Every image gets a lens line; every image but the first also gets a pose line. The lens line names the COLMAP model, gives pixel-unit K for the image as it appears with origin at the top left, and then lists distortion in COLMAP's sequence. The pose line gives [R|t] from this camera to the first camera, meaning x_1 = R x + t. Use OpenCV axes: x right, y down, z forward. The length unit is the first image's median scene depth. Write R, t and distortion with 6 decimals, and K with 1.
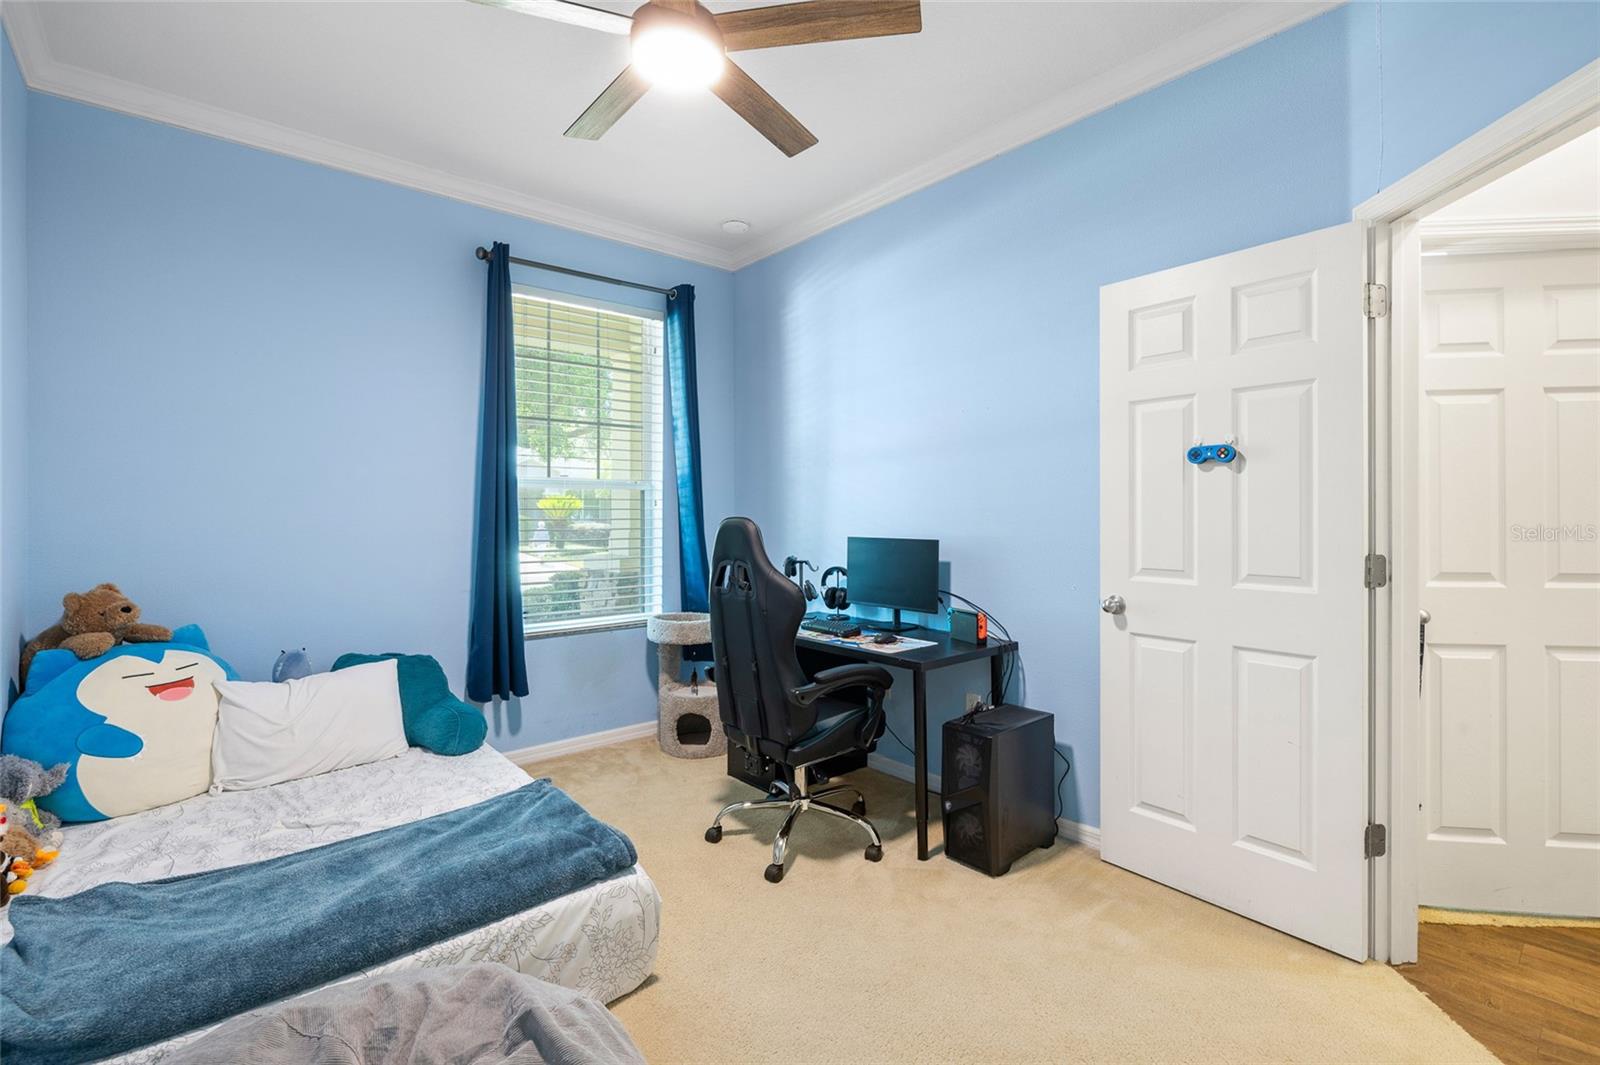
lens RADIAL K [[711.8, 0, 794.9], [0, 711.8, 524.5], [0, 0, 1]] dist [-0.002422, 0.000560]
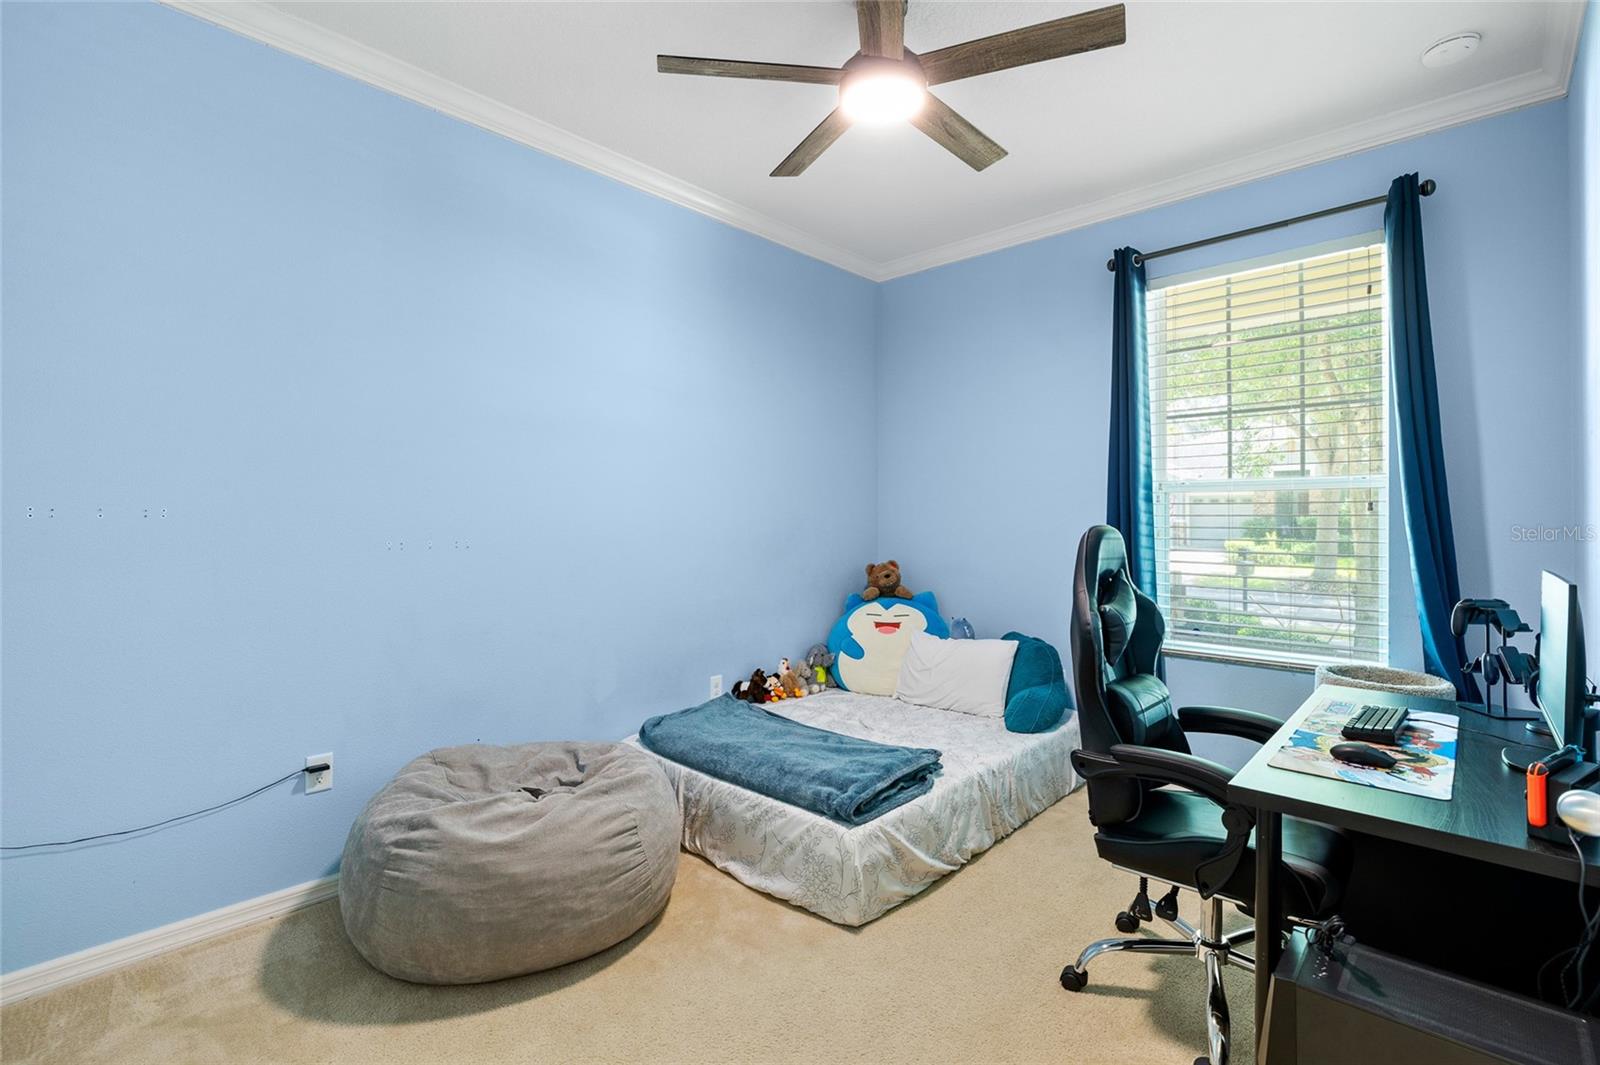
lens RADIAL K [[711.8, 0, 793.7], [0, 711.8, 522.7], [0, 0, 1]] dist [-0.002422, 0.000560]
pose [[0.120818, 0.010731, -0.992617, 0.715561], [-0.018789, 0.999787, 0.008522, -0.016049], [0.992497, 0.017620, 0.120993, 0.591406]]
